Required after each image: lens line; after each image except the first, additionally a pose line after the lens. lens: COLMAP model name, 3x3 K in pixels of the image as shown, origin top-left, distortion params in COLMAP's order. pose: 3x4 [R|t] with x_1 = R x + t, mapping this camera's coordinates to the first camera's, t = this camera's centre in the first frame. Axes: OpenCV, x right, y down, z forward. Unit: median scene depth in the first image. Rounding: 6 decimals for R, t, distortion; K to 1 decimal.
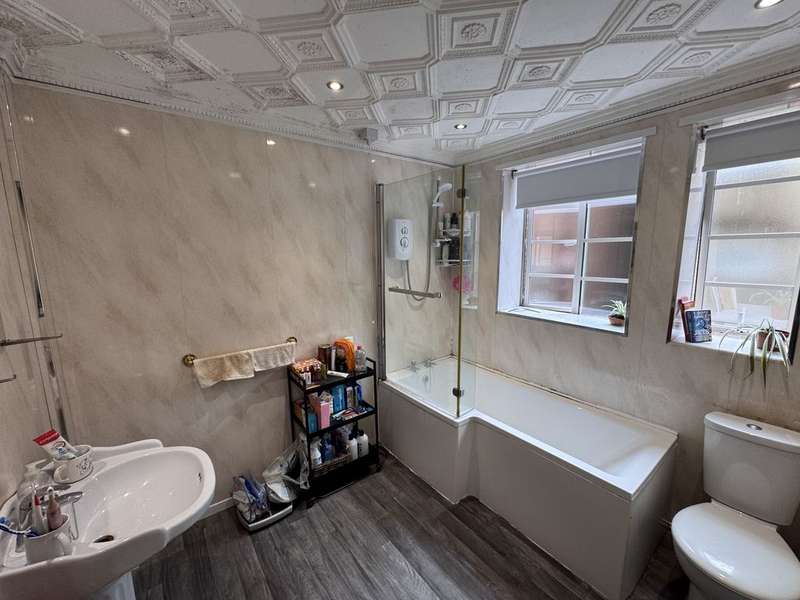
lens RADIAL K [[319.8, 0, 397.9], [0, 319.8, 299.7], [0, 0, 1]] dist [-0.002657, -0.000057]
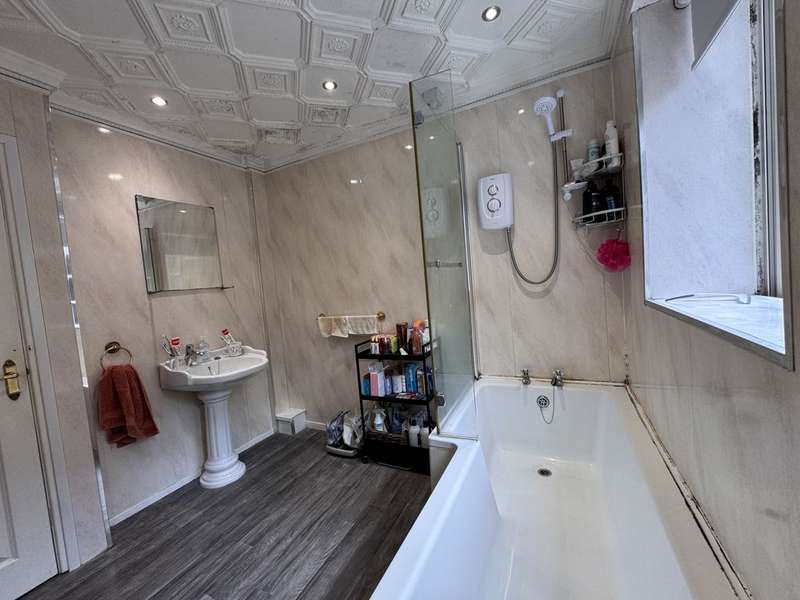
lens RADIAL K [[319.8, 0, 398.8], [0, 319.8, 298.7], [0, 0, 1]] dist [-0.002657, -0.000057]
pose [[0.440723, 0.023469, -0.897336, 0.792281], [-0.055961, 0.998432, -0.001372, 0.075428], [0.895897, 0.050821, 0.441345, 0.608474]]
